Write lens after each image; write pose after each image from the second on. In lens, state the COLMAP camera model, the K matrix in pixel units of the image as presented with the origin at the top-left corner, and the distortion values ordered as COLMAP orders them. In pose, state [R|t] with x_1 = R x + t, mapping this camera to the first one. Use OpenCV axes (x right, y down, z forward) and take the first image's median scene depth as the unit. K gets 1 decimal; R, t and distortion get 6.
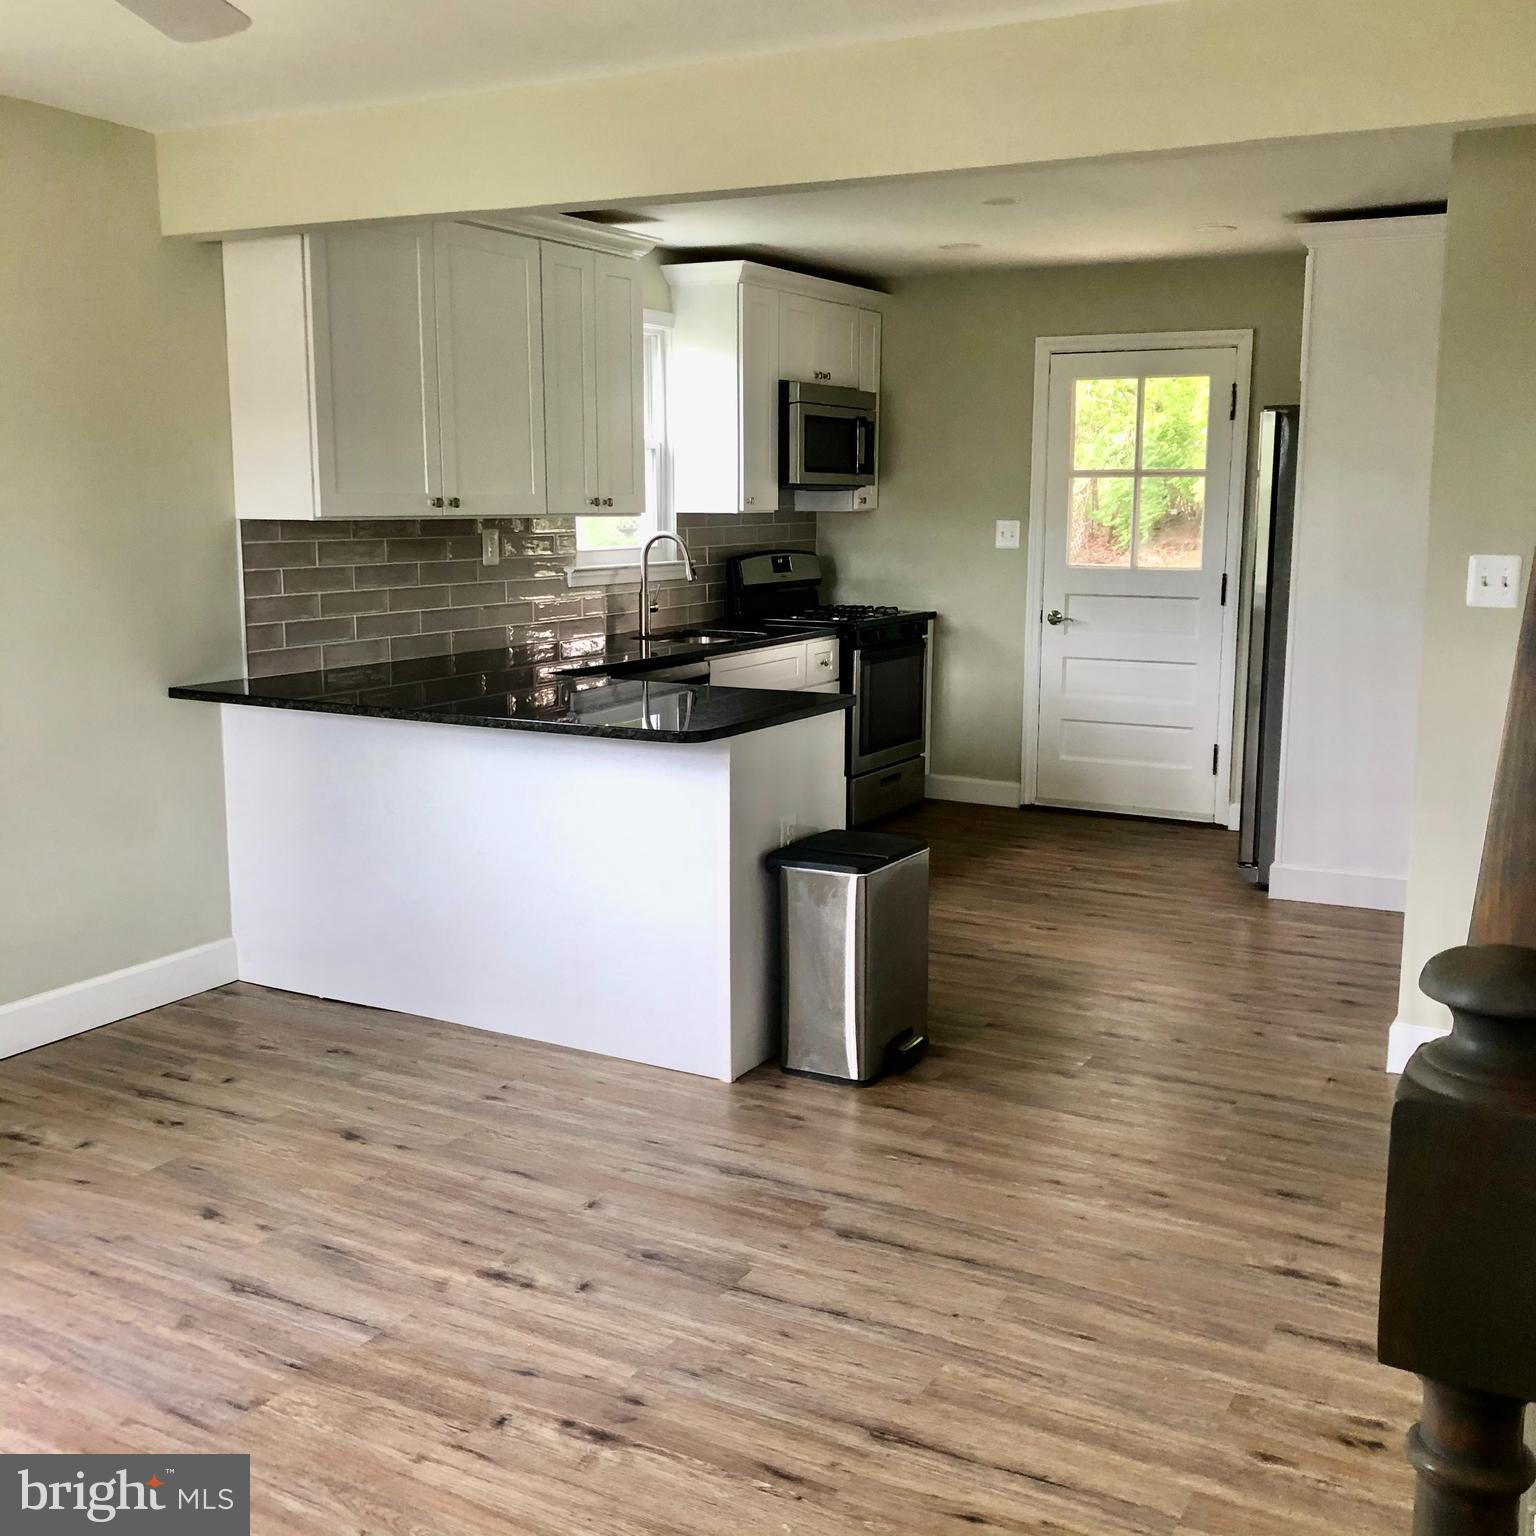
lens RADIAL K [[1681.5, 0, 765.7], [0, 1681.5, 726.4], [0, 0, 1]] dist [0.153291, -0.378726]
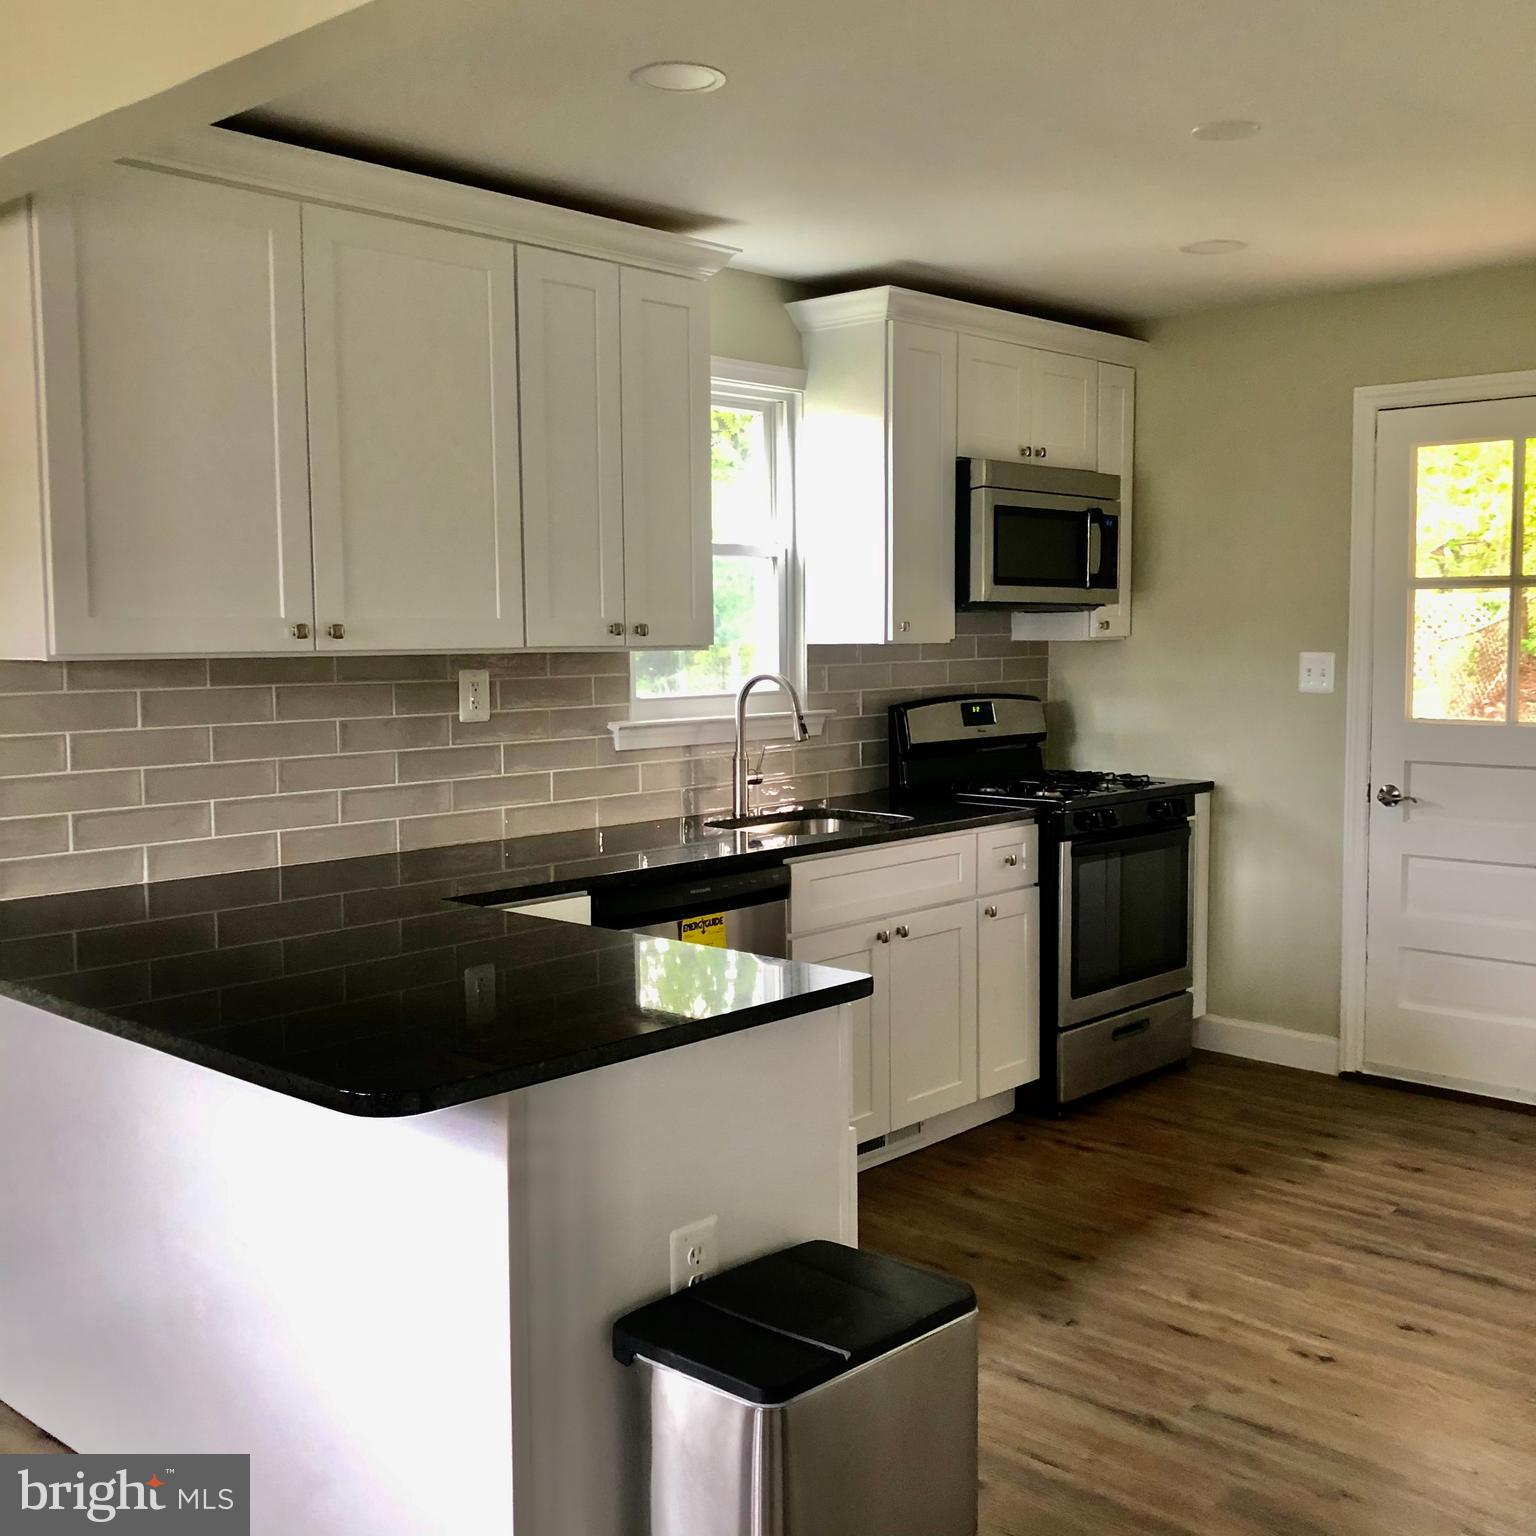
lens RADIAL K [[1681.5, 0, 765.7], [0, 1681.5, 726.4], [0, 0, 1]] dist [0.153291, -0.378726]
pose [[0.970669, 0.005974, -0.240347, 0.096307], [-0.024469, 0.996955, -0.074042, -0.036651], [0.239173, 0.077751, 0.967859, 0.292297]]
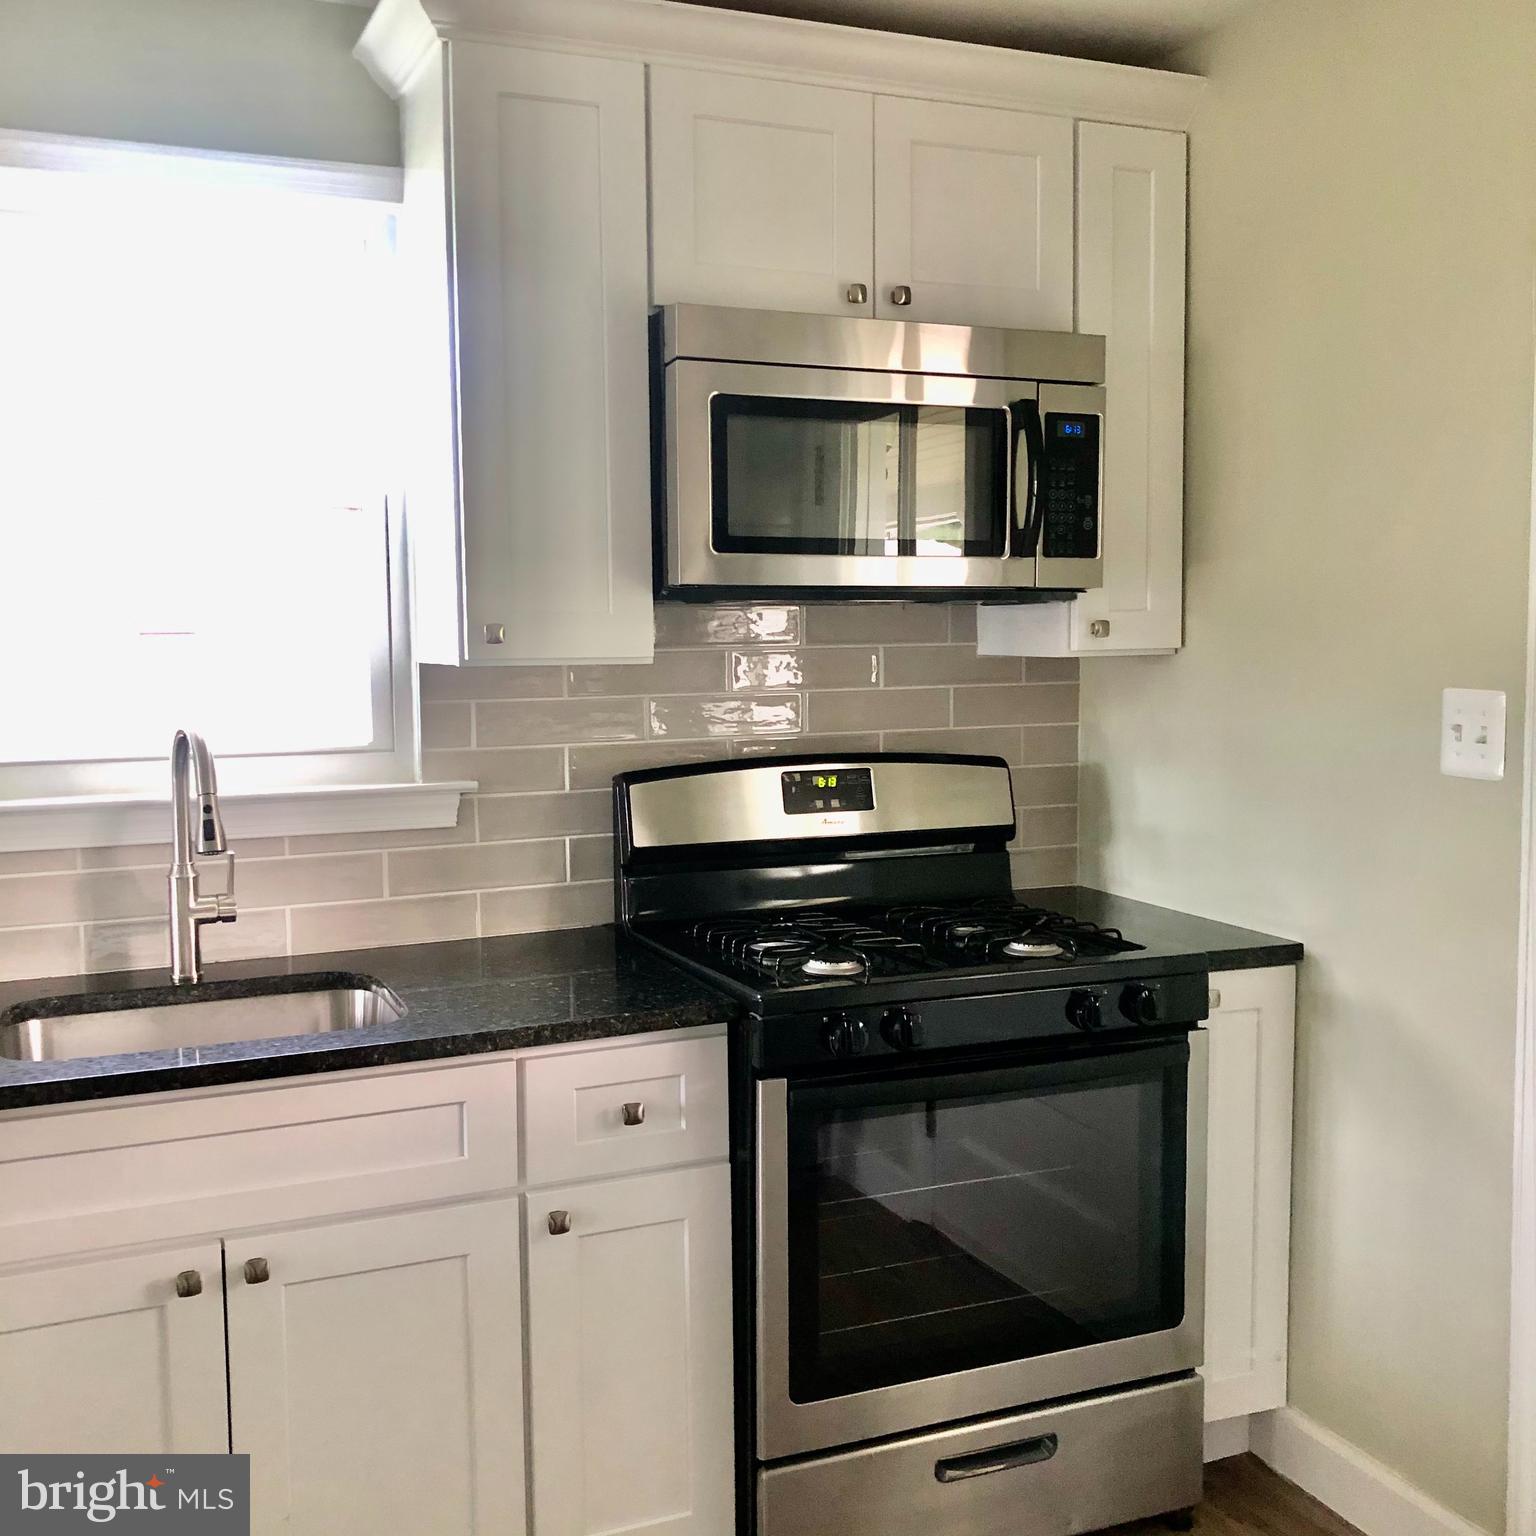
lens RADIAL K [[1681.5, 0, 765.7], [0, 1681.5, 726.4], [0, 0, 1]] dist [0.153291, -0.378726]
pose [[0.787013, 0.029573, -0.616227, 0.244644], [-0.073973, 0.996168, -0.046669, -0.094513], [0.612485, 0.082313, 0.786185, 0.700837]]
